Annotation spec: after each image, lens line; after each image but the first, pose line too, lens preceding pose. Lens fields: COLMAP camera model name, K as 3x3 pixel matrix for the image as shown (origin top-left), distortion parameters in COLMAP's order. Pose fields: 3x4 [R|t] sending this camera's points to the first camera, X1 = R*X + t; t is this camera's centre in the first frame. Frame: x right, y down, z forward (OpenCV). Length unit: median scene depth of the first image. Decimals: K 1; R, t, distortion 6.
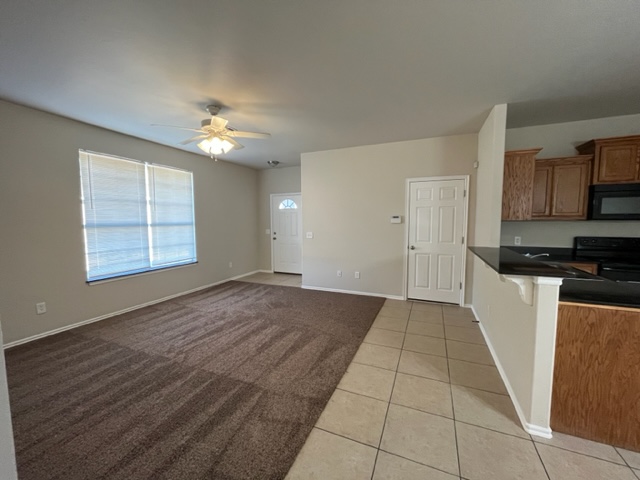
lens RADIAL K [[262.5, 0, 316.8], [0, 262.5, 239.9], [0, 0, 1]] dist [0.000693, 0.000065]
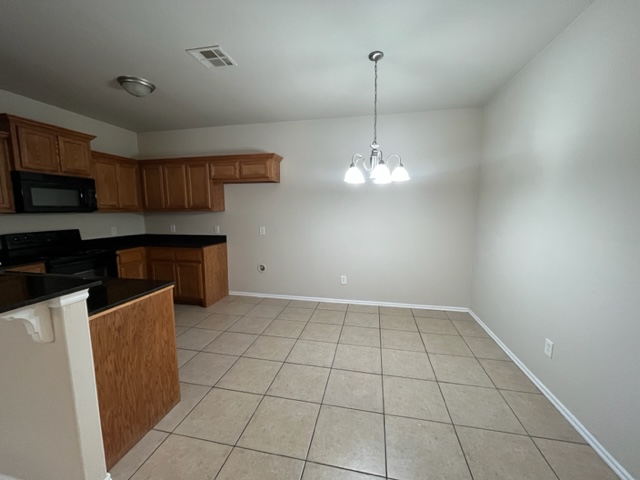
lens RADIAL K [[262.5, 0, 318.4], [0, 262.5, 236.7], [0, 0, 1]] dist [0.000693, 0.000065]
pose [[-0.202225, -0.102530, 0.973957, 0.029004], [0.084830, 0.988933, 0.121720, -0.023890], [-0.975658, 0.107235, -0.191289, 0.257118]]
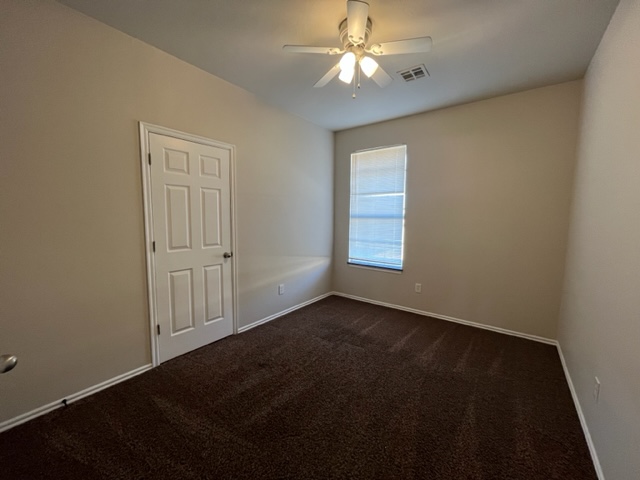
lens RADIAL K [[262.5, 0, 319.1], [0, 262.5, 237.0], [0, 0, 1]] dist [0.000693, 0.000065]
pose [[-0.232847, 0.080086, -0.969210, 0.576937], [-0.081553, 0.991485, 0.101519, -0.125887], [0.969088, 0.102680, -0.224333, 2.052135]]
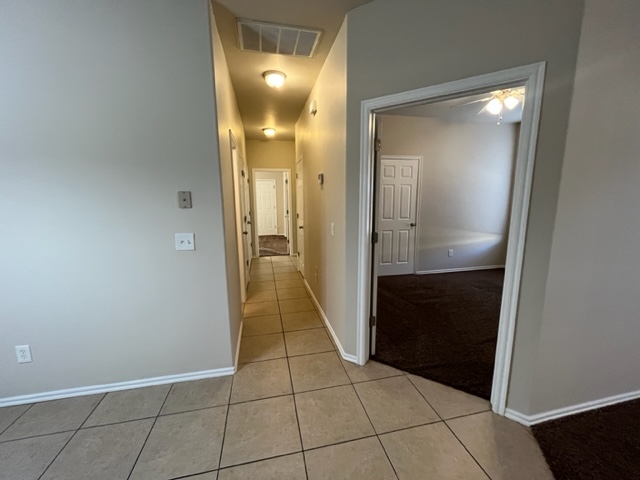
lens RADIAL K [[262.5, 0, 318.5], [0, 262.5, 240.2], [0, 0, 1]] dist [0.000693, 0.000065]
pose [[-0.807076, 0.105827, -0.580887, 1.188846], [-0.032837, 0.974240, 0.223112, -0.185415], [0.589534, 0.199143, -0.782810, 2.490269]]
